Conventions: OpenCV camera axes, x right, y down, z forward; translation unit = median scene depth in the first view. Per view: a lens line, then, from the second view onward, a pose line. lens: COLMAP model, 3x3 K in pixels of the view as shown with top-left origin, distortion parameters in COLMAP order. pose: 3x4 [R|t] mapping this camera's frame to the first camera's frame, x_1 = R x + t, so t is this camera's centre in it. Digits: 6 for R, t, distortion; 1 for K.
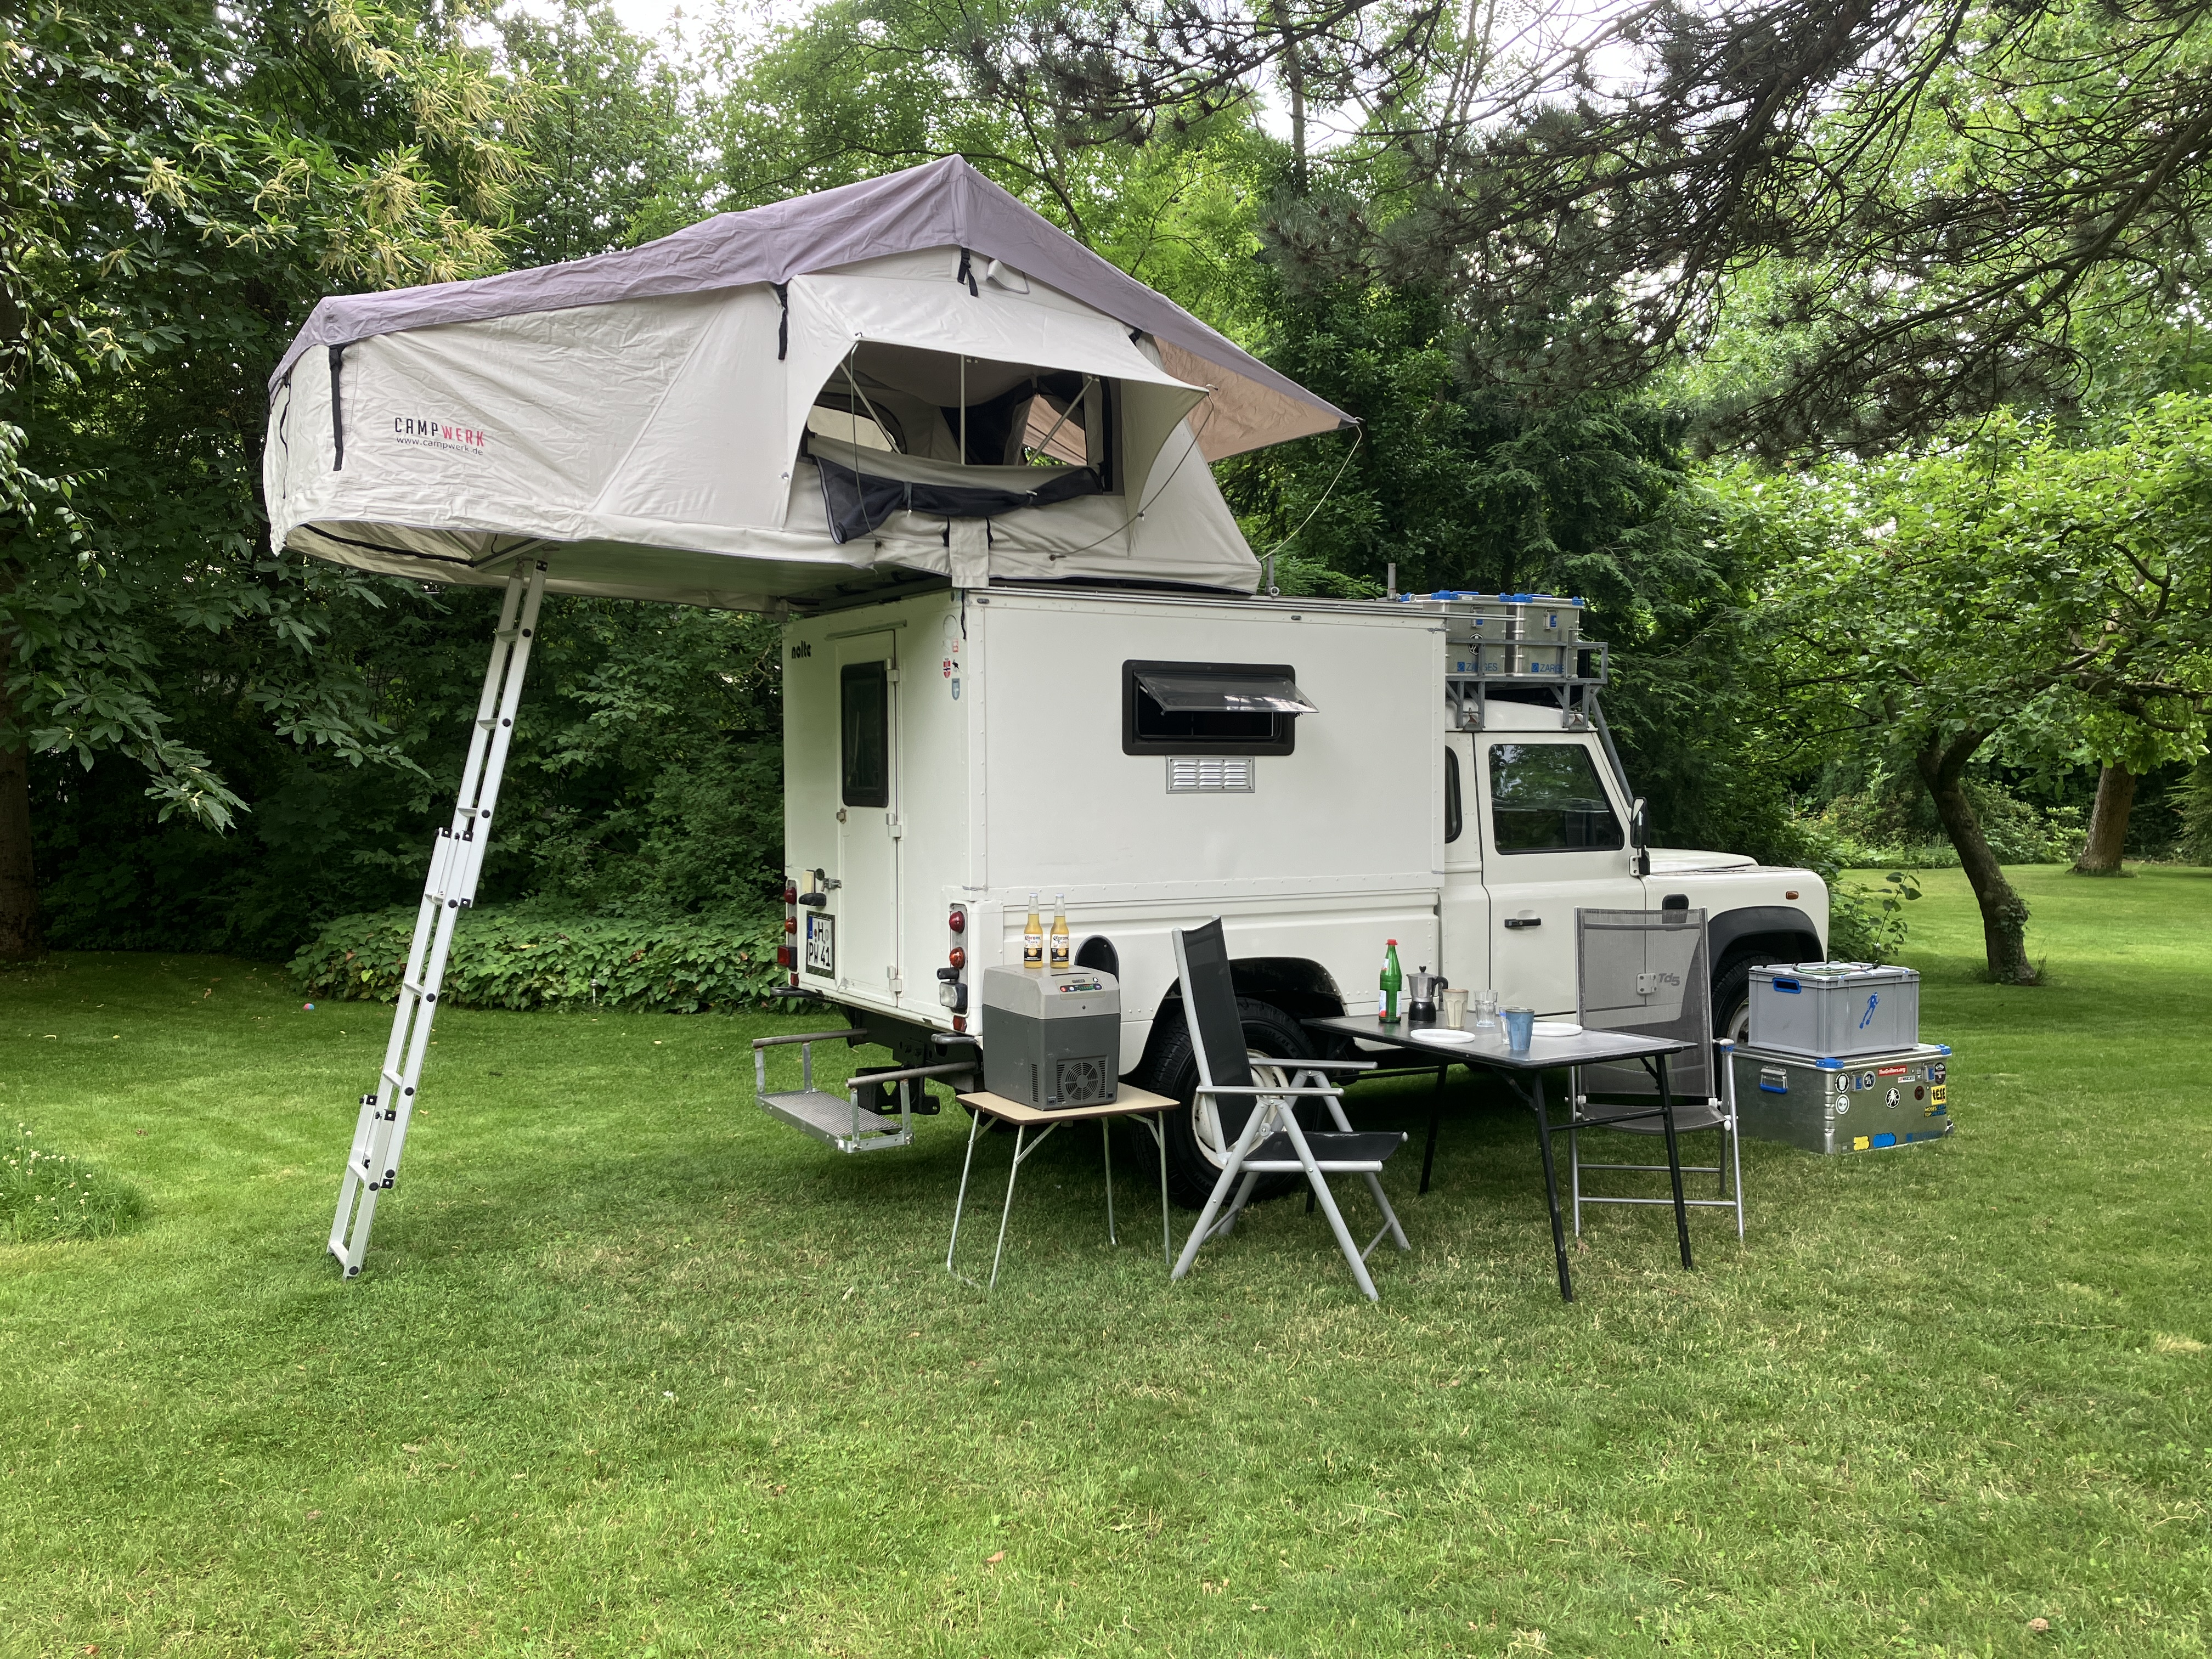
lens RADIAL K [[1827.2, 0, 1106.0], [0, 1827.2, 829.5], [0, 0, 1]] dist [0.100694, -0.119130]
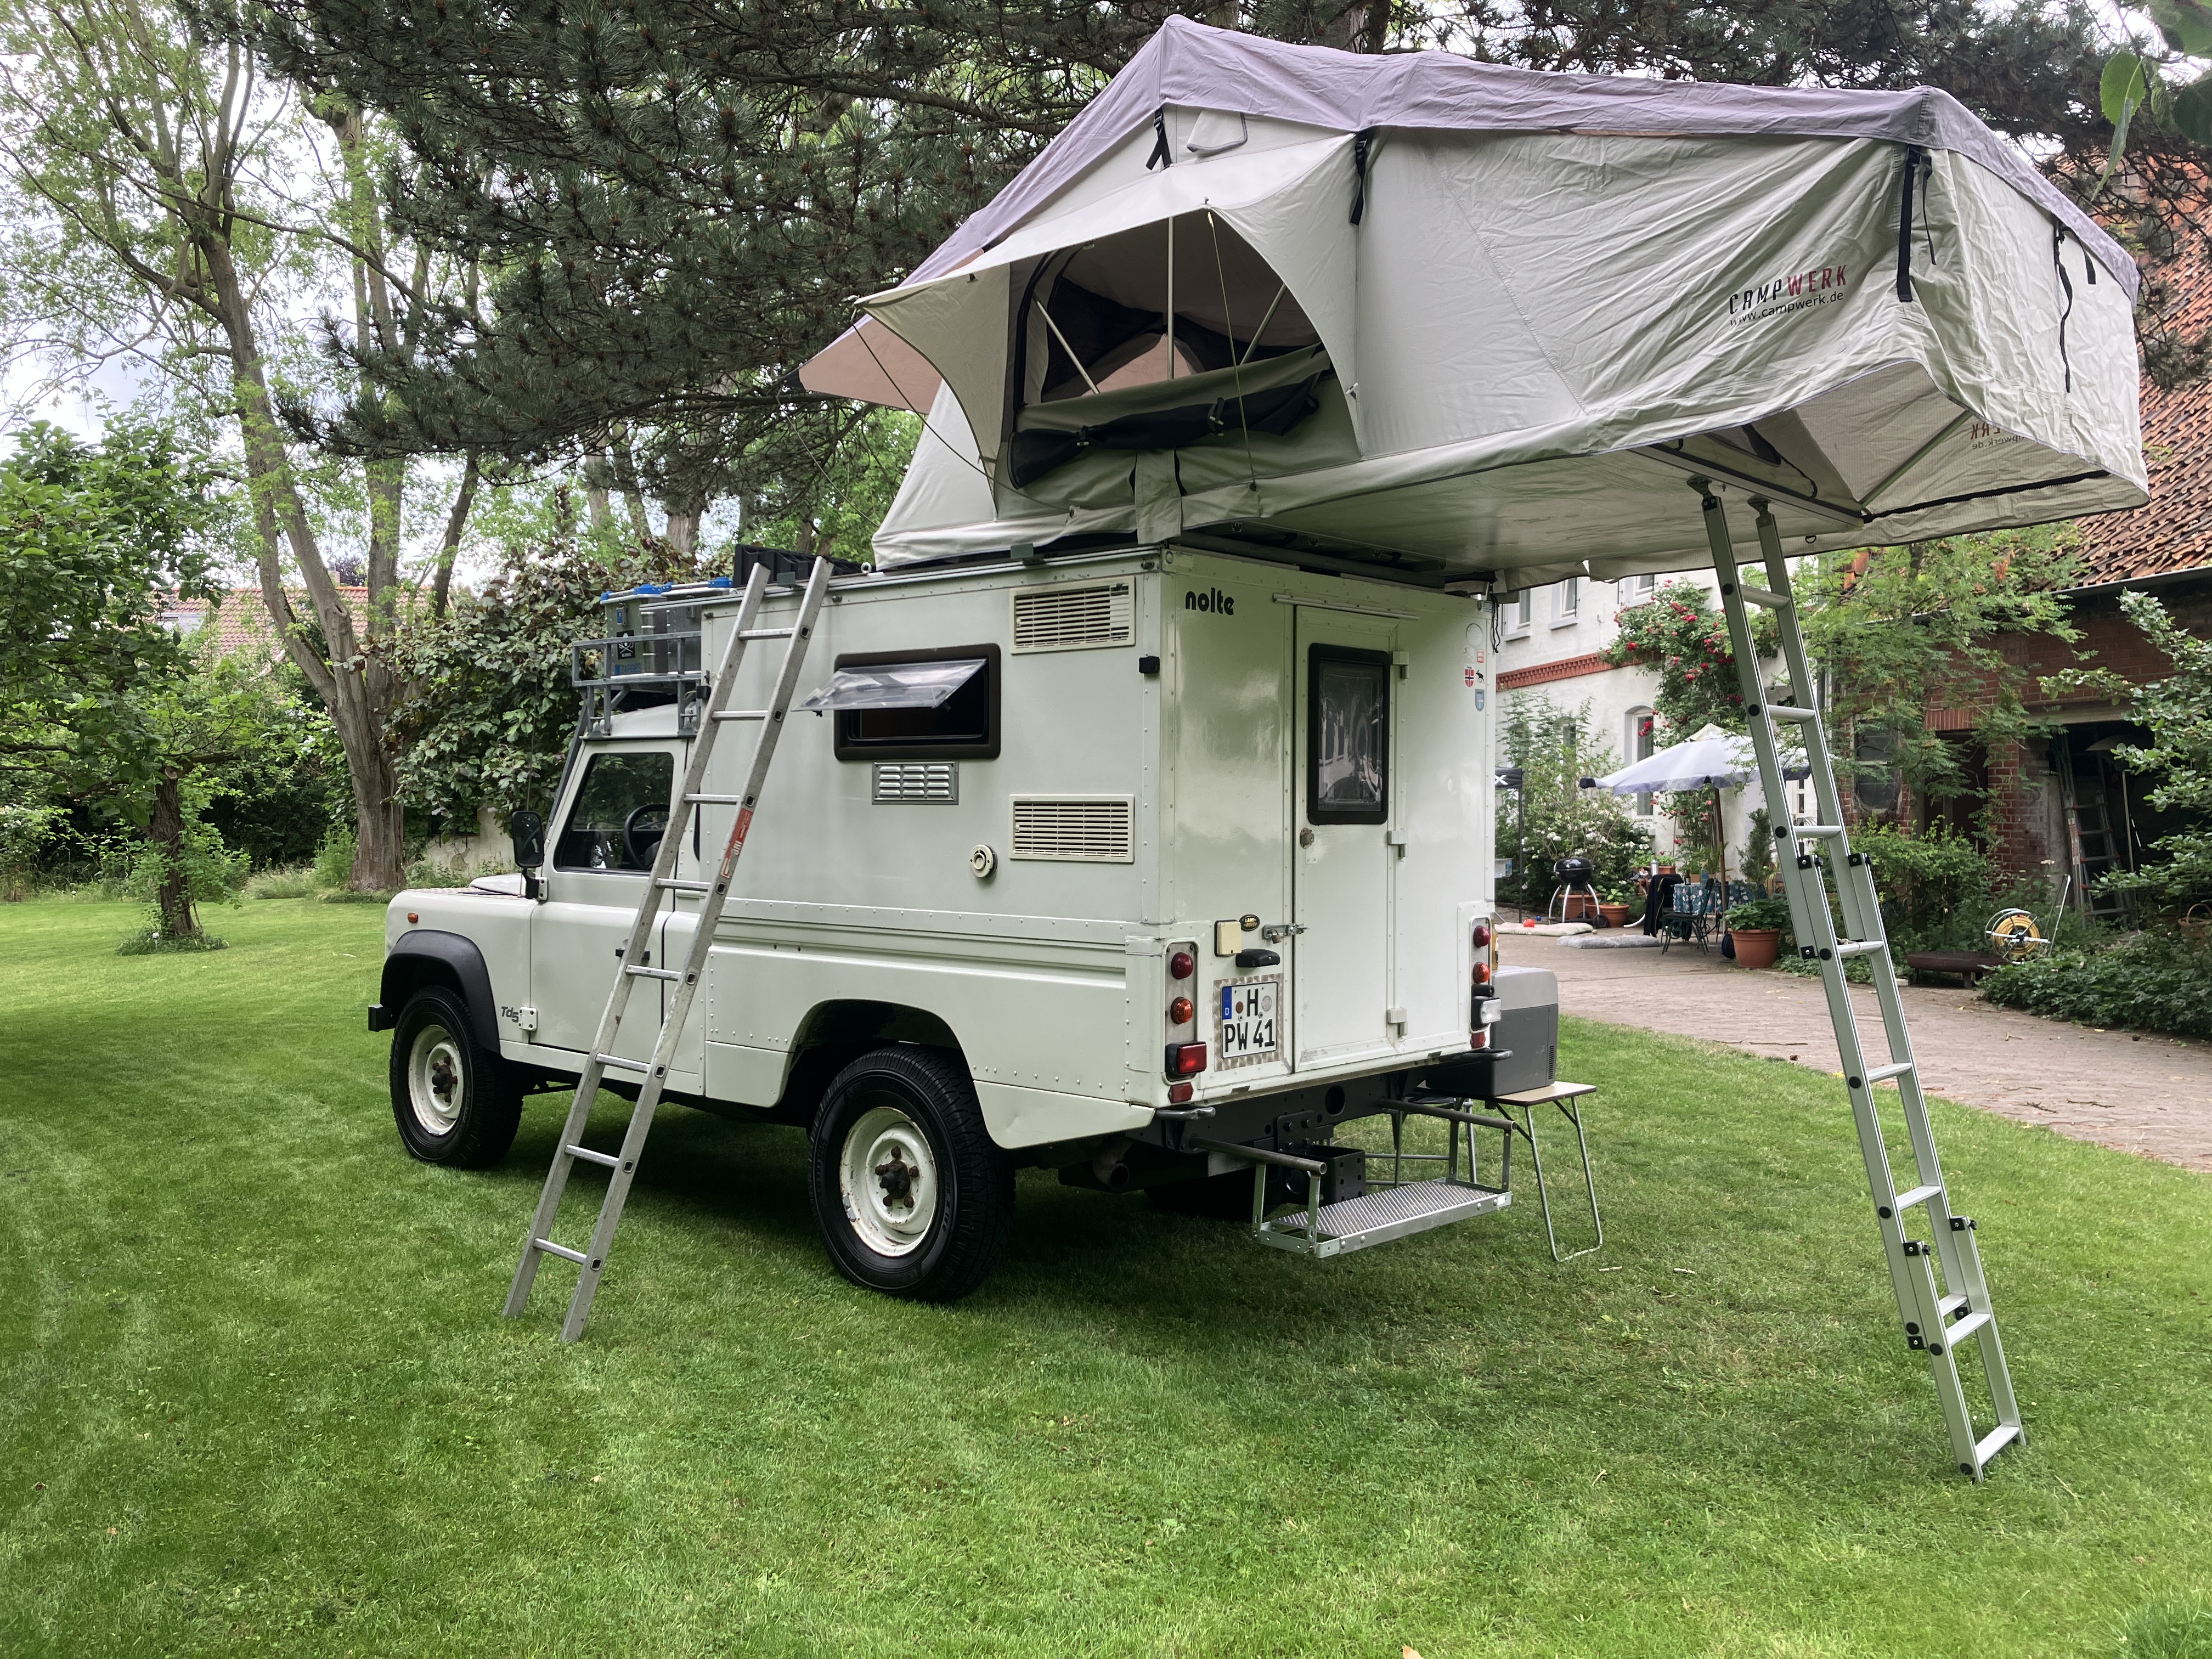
lens RADIAL K [[1836.6, 0, 1110.2], [0, 1836.6, 801.0], [0, 0, 1]] dist [0.081313, -0.122488]
pose [[-0.294294, -0.001213, 0.955714, -0.795637], [0.023119, 0.999698, 0.008388, -0.029216], [-0.955435, 0.024564, -0.294177, 1.216612]]
